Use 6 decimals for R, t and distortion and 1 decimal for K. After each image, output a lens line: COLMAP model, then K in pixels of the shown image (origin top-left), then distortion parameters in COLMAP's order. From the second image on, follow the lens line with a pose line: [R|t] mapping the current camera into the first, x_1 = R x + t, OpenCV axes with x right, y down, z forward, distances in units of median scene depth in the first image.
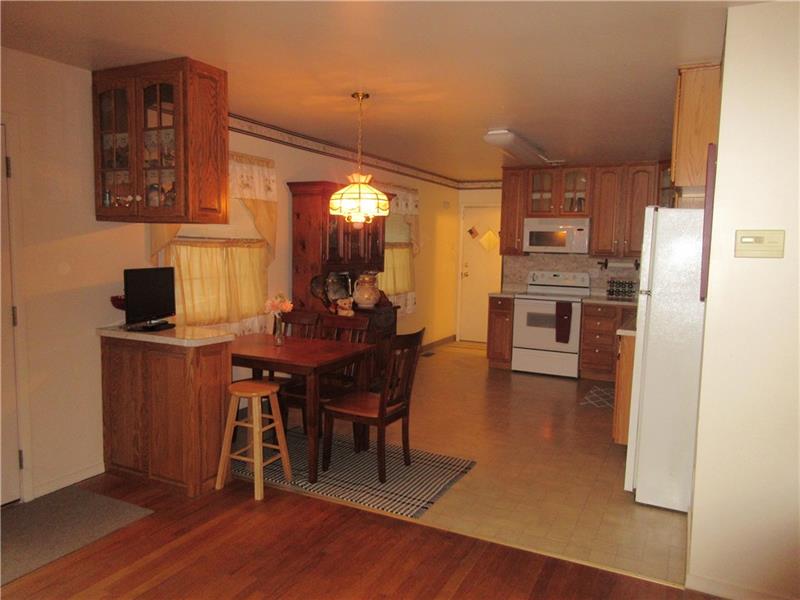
lens RADIAL K [[597.1, 0, 400.2], [0, 597.1, 299.9], [0, 0, 1]] dist [0.009062, 0.005709]
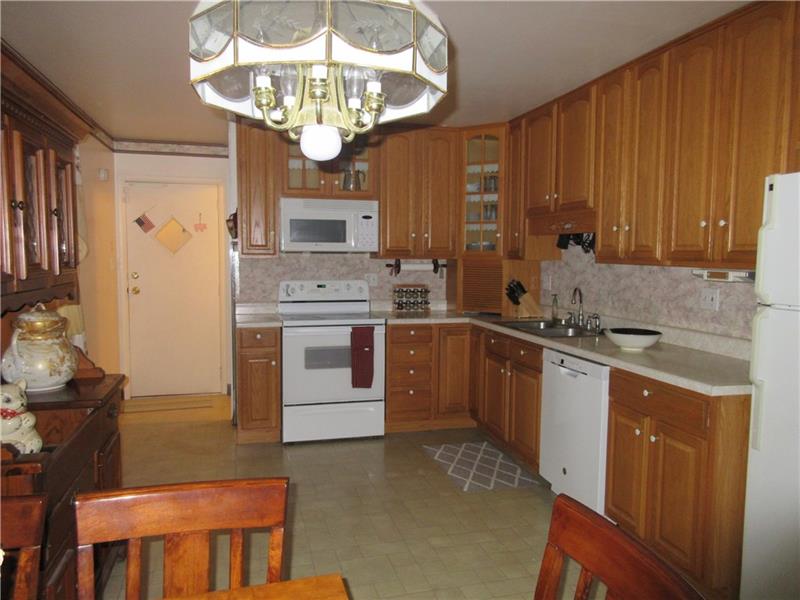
lens RADIAL K [[597.1, 0, 398.0], [0, 597.1, 301.8], [0, 0, 1]] dist [0.009062, 0.005709]
pose [[0.751267, -0.073523, 0.655890, -0.122436], [0.071989, 0.996975, 0.029299, -0.038655], [-0.656060, 0.025205, 0.754287, 0.462764]]
